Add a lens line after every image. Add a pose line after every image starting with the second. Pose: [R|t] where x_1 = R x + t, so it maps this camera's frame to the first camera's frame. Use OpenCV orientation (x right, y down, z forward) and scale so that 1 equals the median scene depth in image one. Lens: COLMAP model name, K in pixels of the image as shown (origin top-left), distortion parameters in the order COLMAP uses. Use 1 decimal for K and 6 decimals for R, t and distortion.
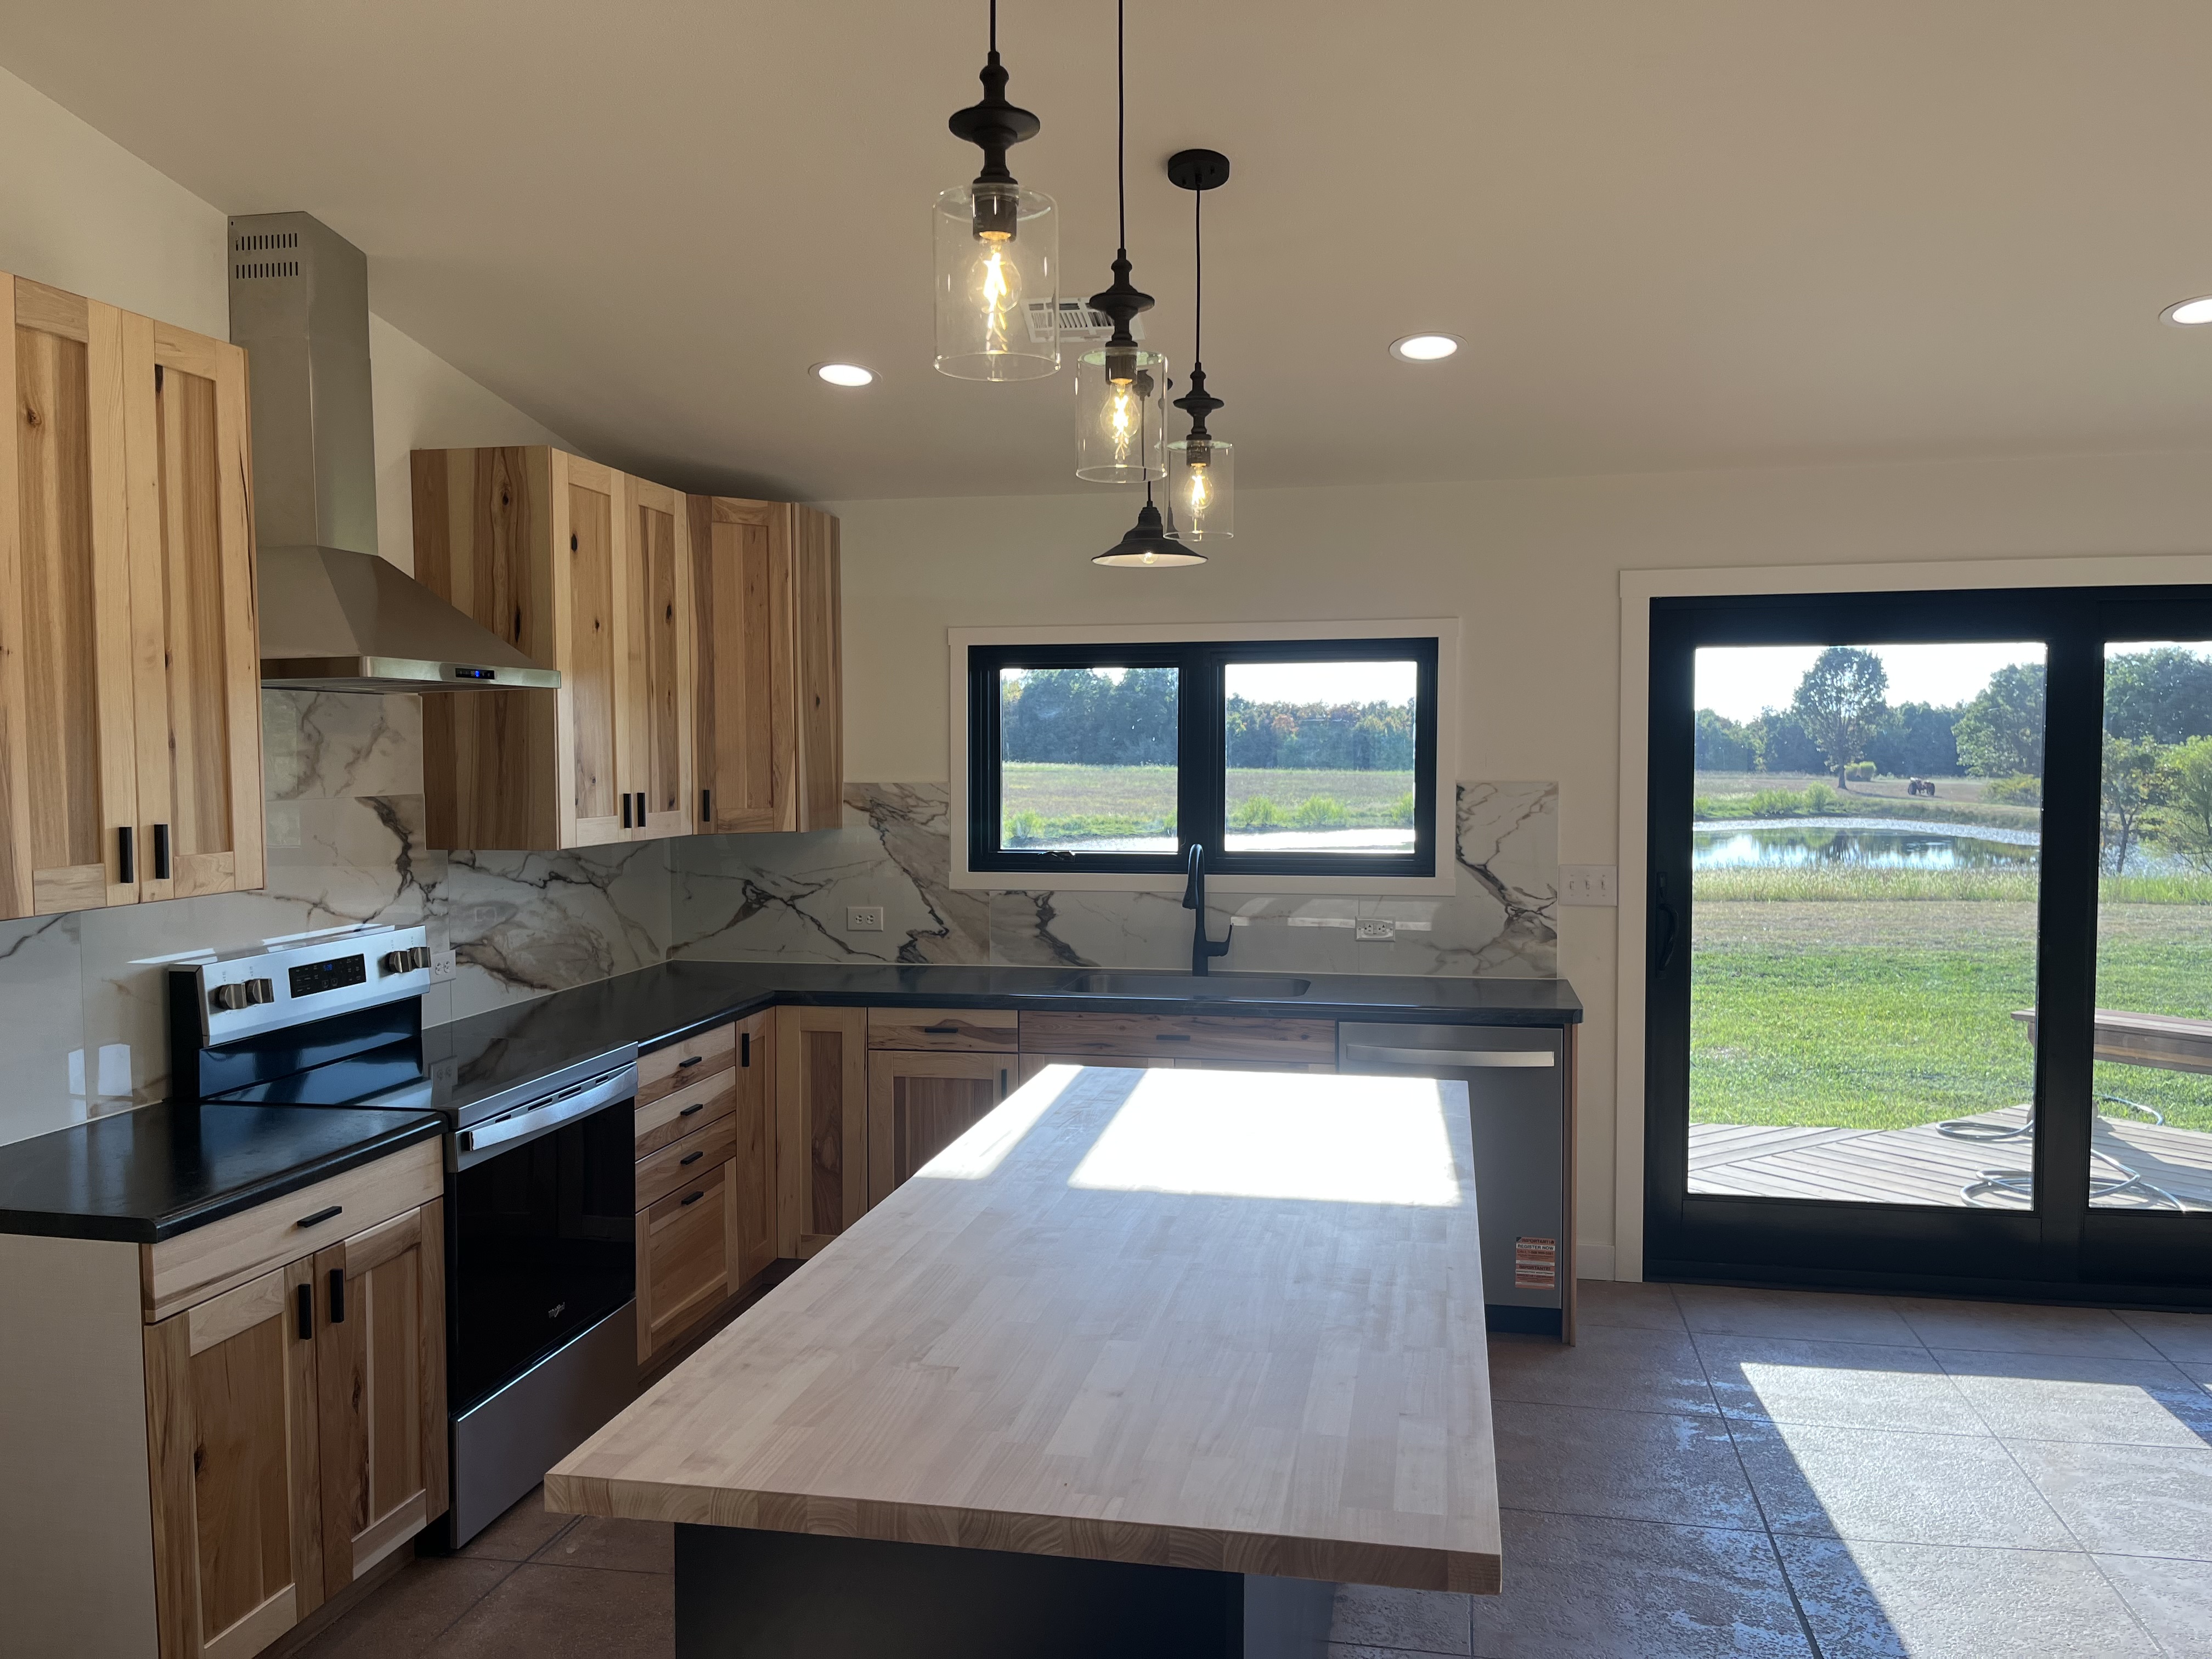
lens RADIAL K [[1688.0, 0, 1115.5], [0, 1688.0, 821.9], [0, 0, 1]] dist [0.063738, -0.071608]
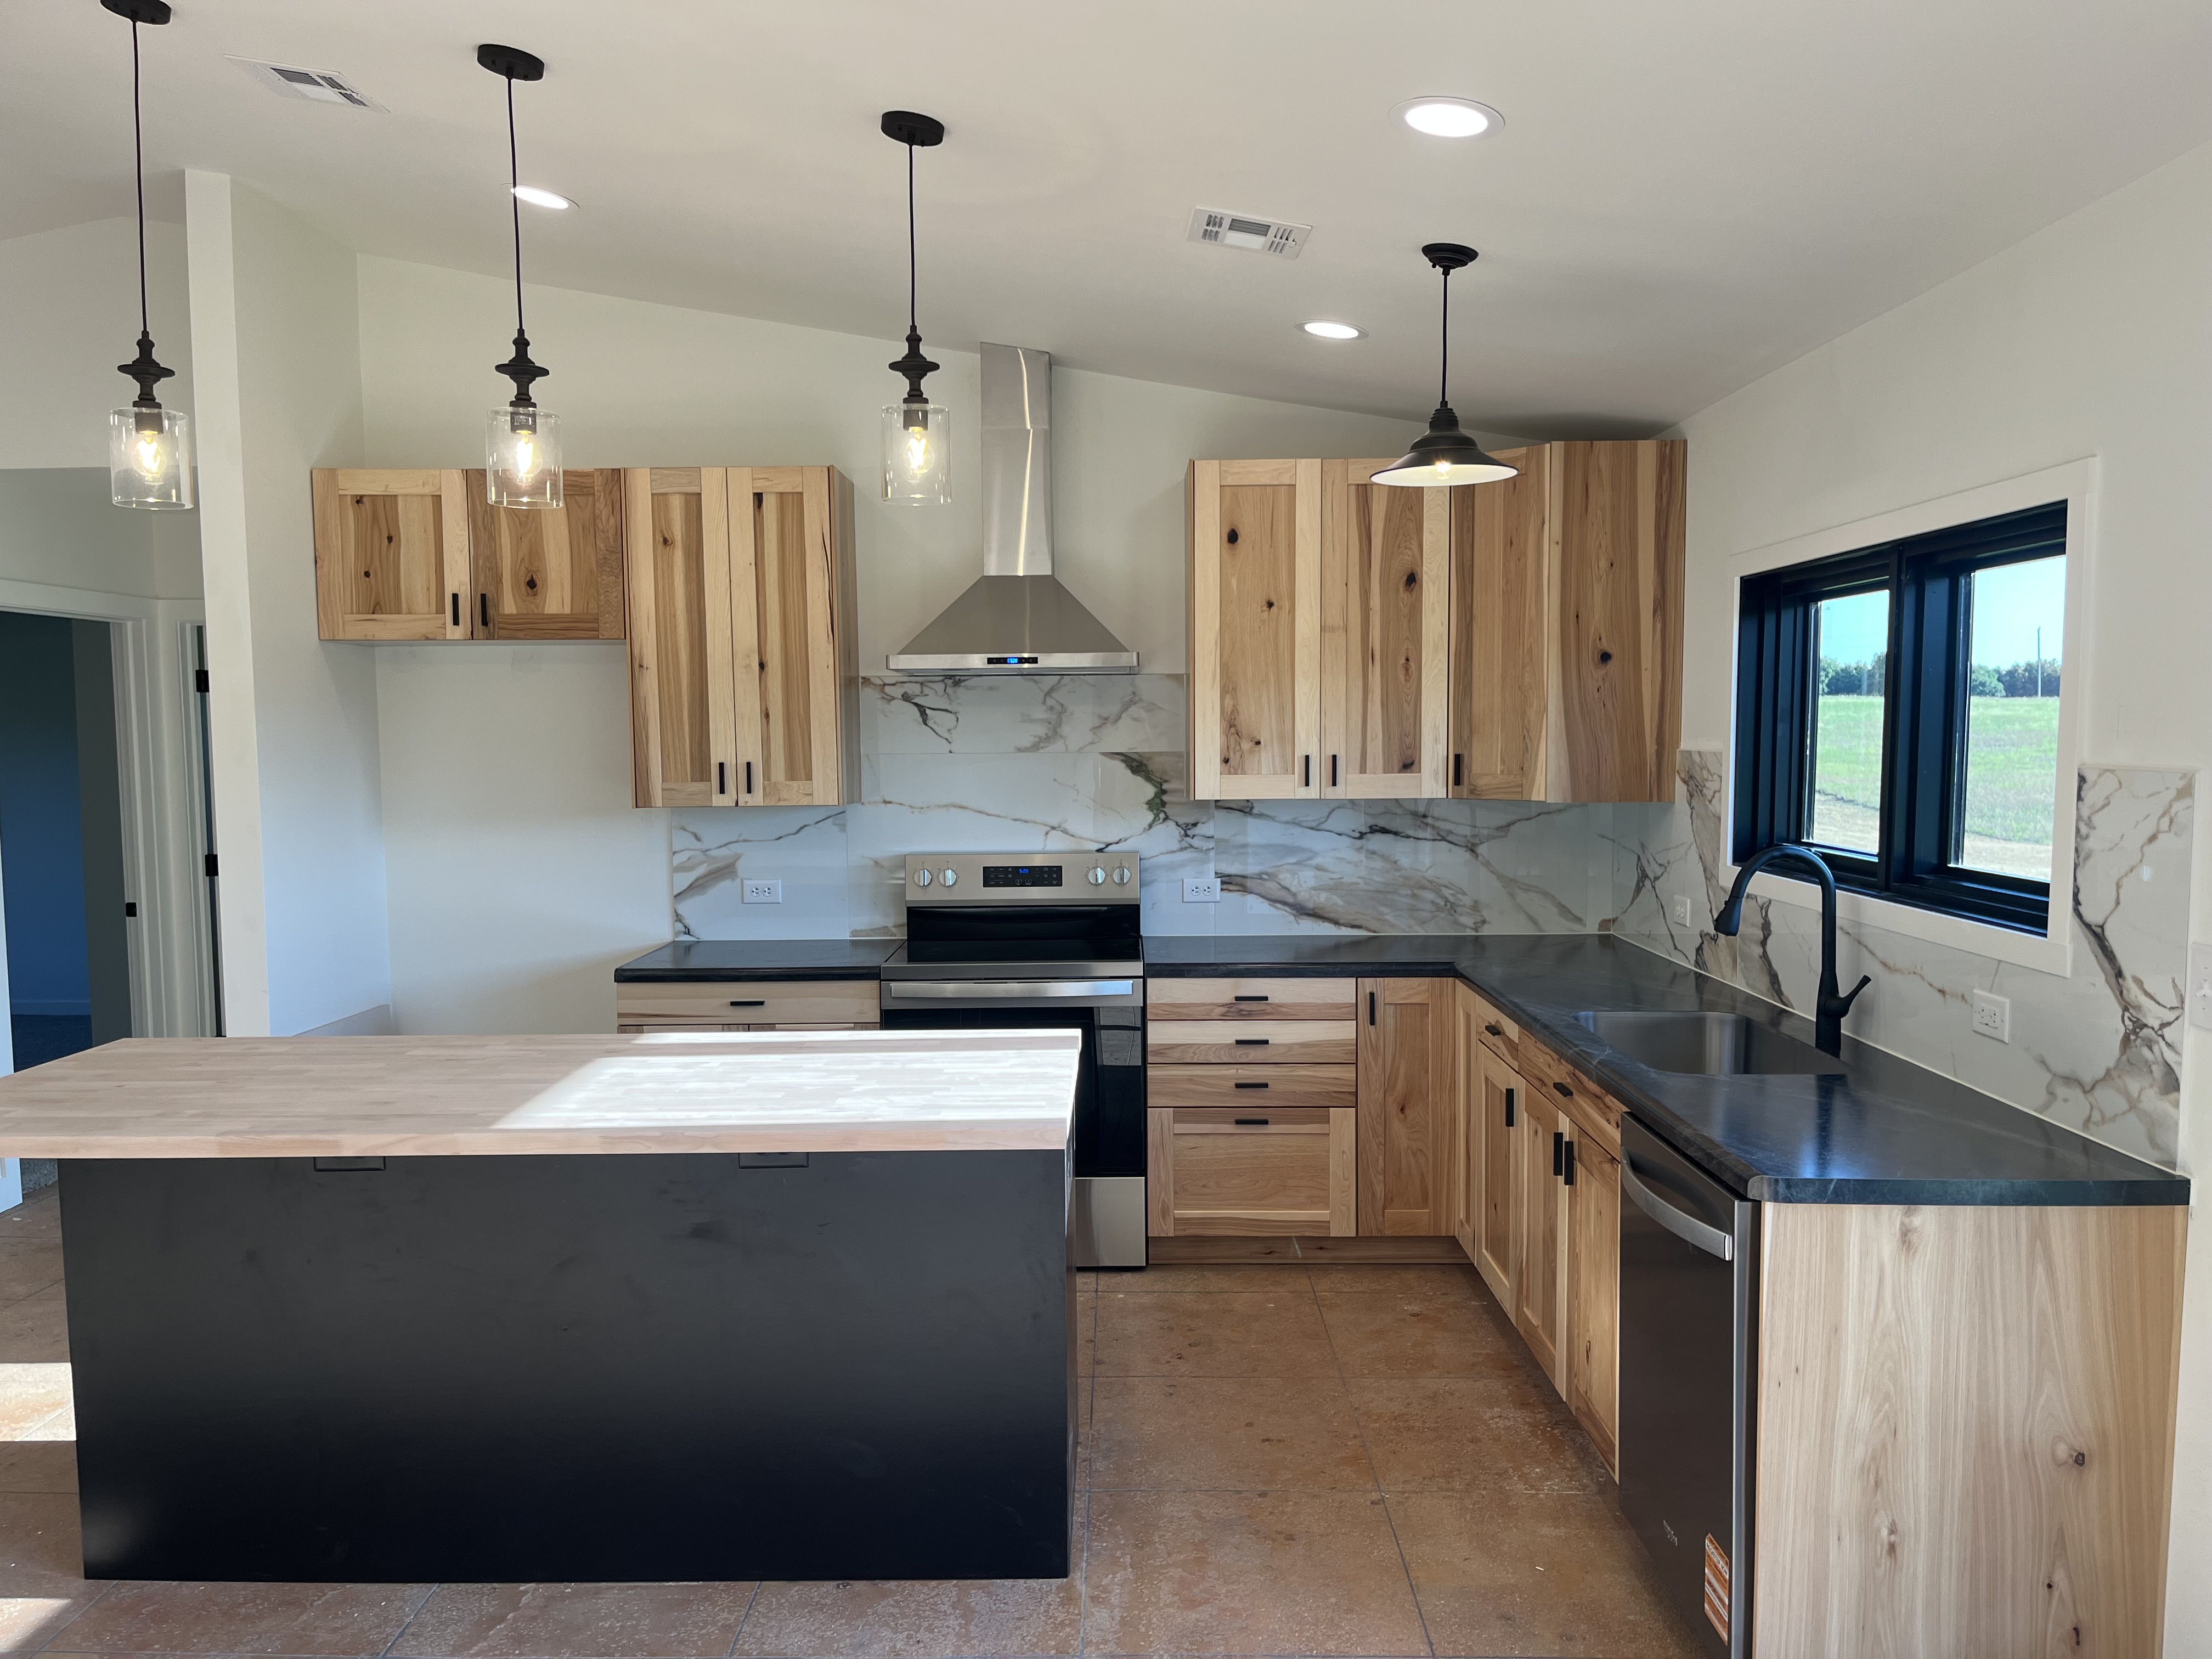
lens RADIAL K [[1666.2, 0, 1106.0], [0, 1666.2, 829.5], [0, 0, 1]] dist [0.127647, -0.261382]
pose [[0.176413, 0.063460, -0.982268, 0.674796], [-0.035056, 0.997692, 0.058161, -0.023959], [0.983692, 0.024174, 0.178230, 0.605254]]
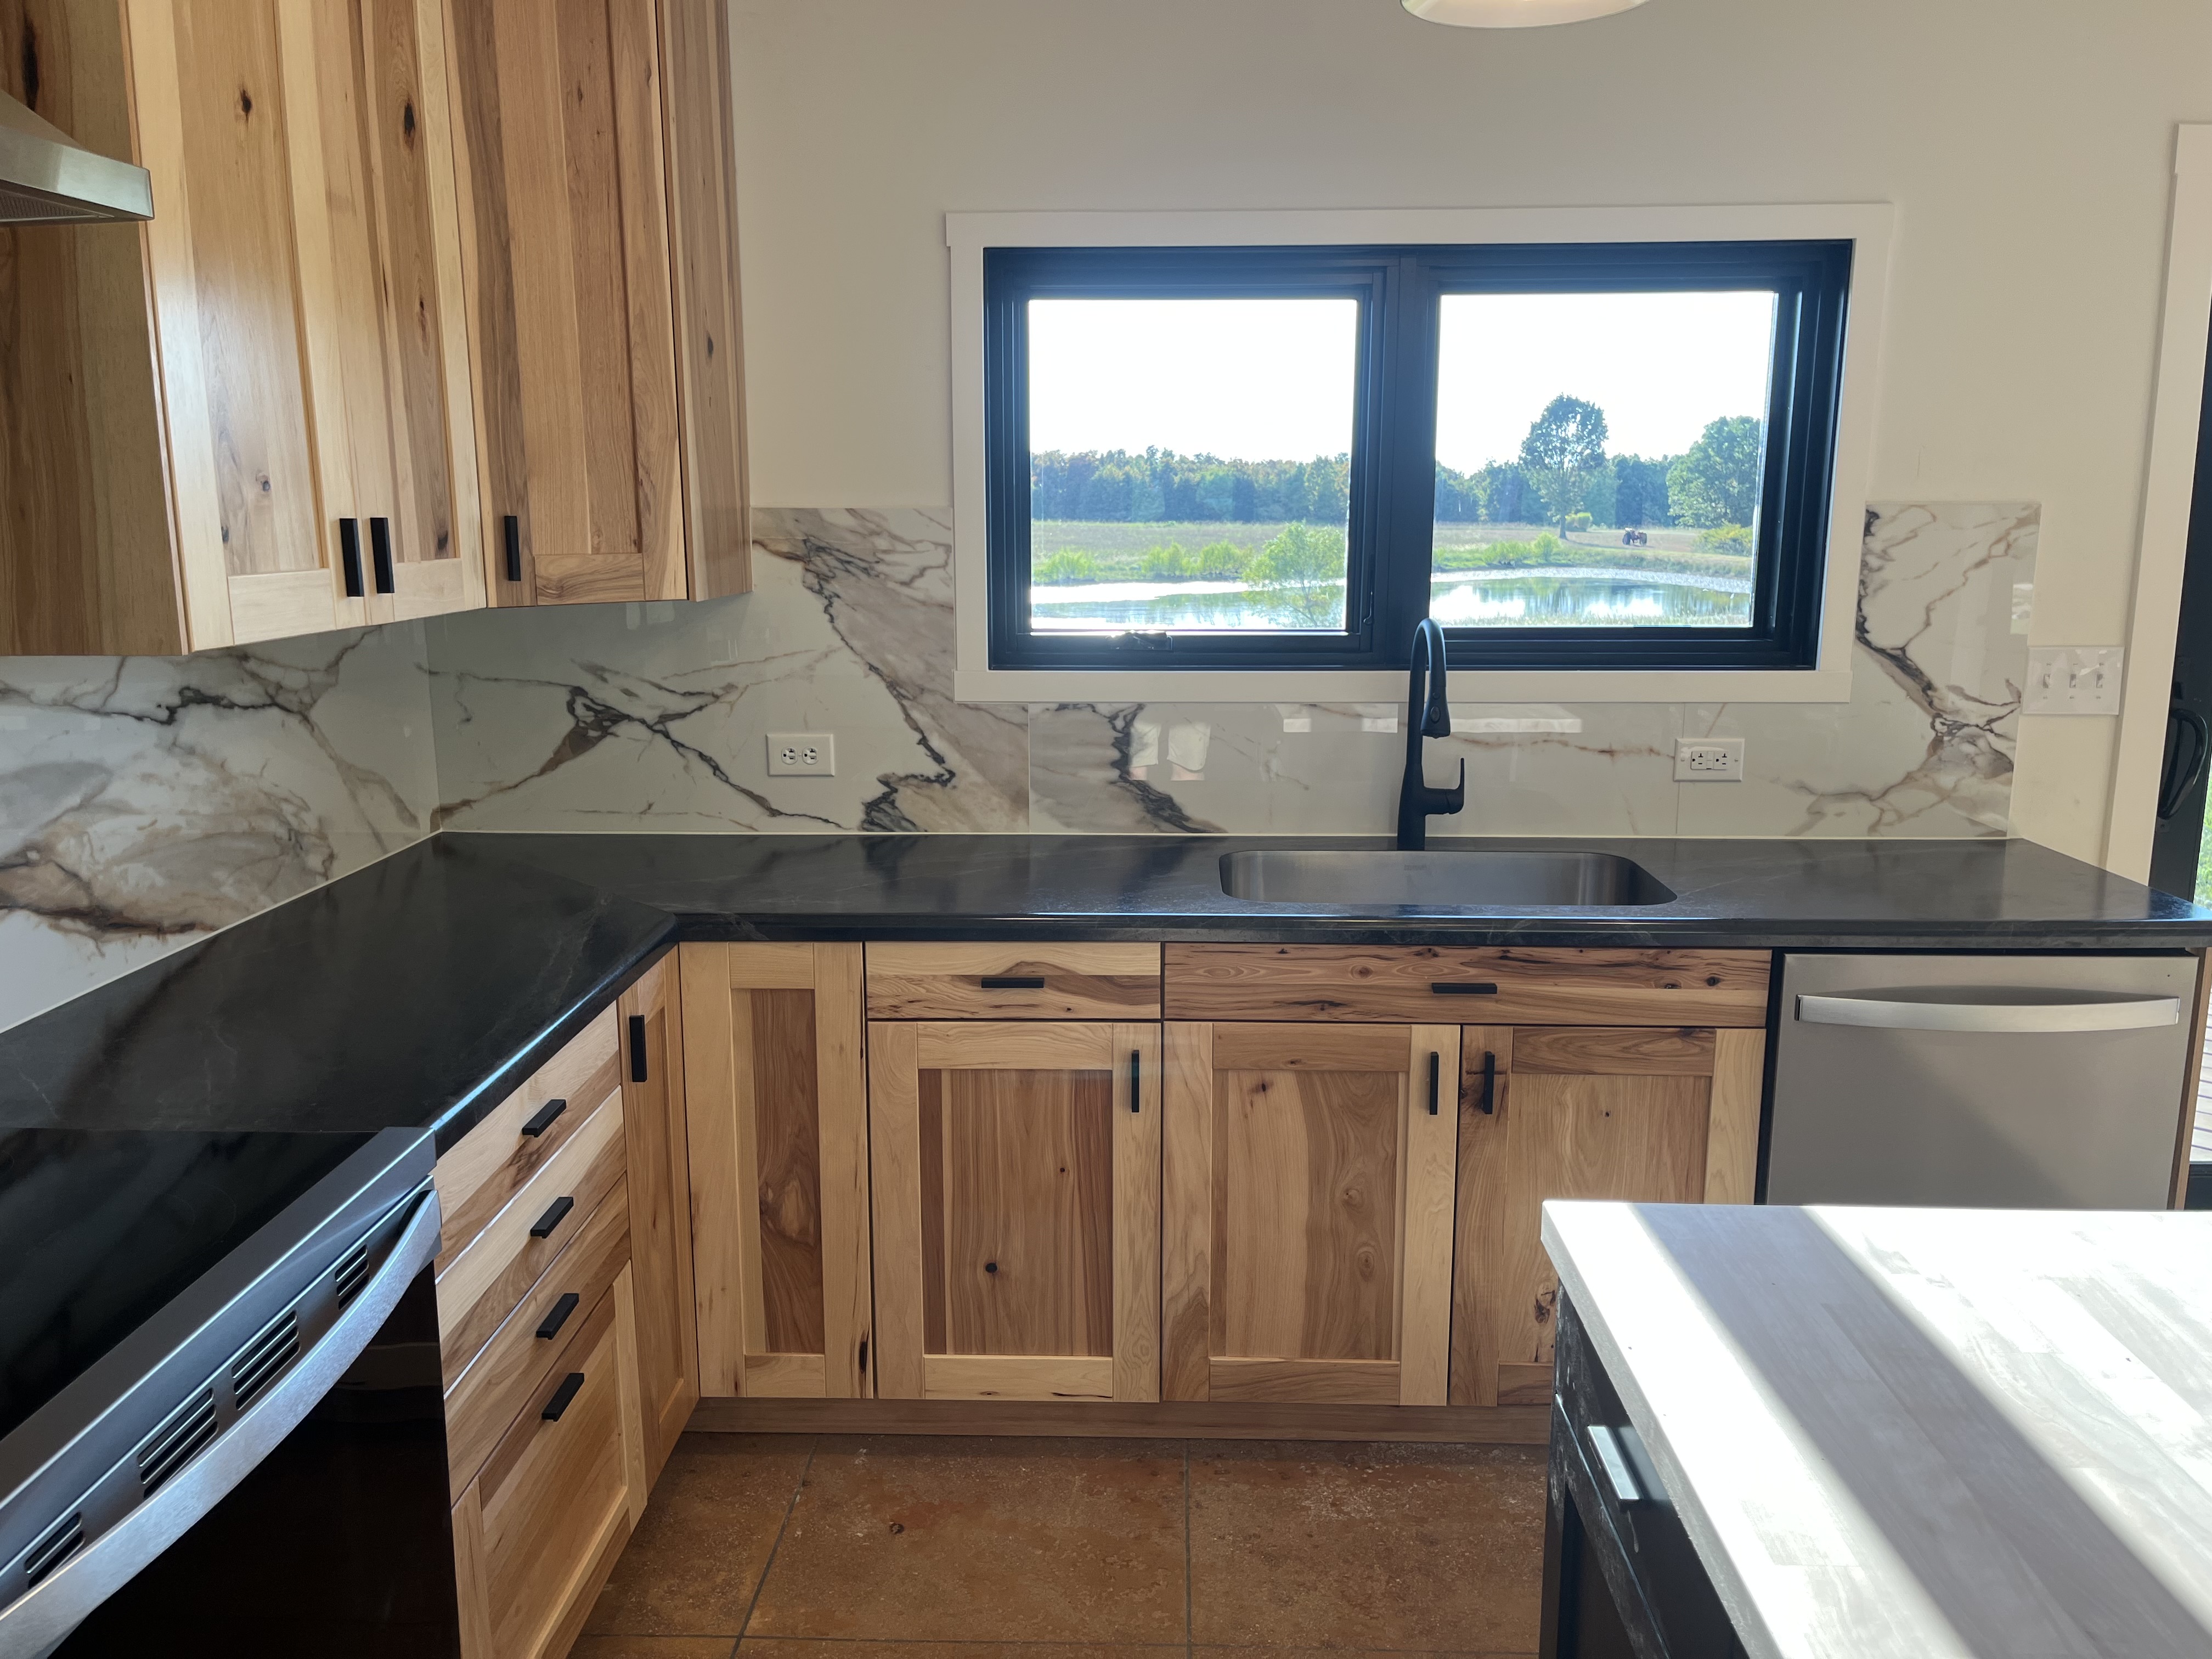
lens RADIAL K [[1688.0, 0, 1115.5], [0, 1688.0, 821.9], [0, 0, 1]] dist [0.063738, -0.071608]
pose [[0.987233, -0.027429, 0.156901, -0.143661], [0.004504, 0.989474, 0.144637, -0.001599], [-0.159217, -0.142084, 0.976966, 0.462032]]
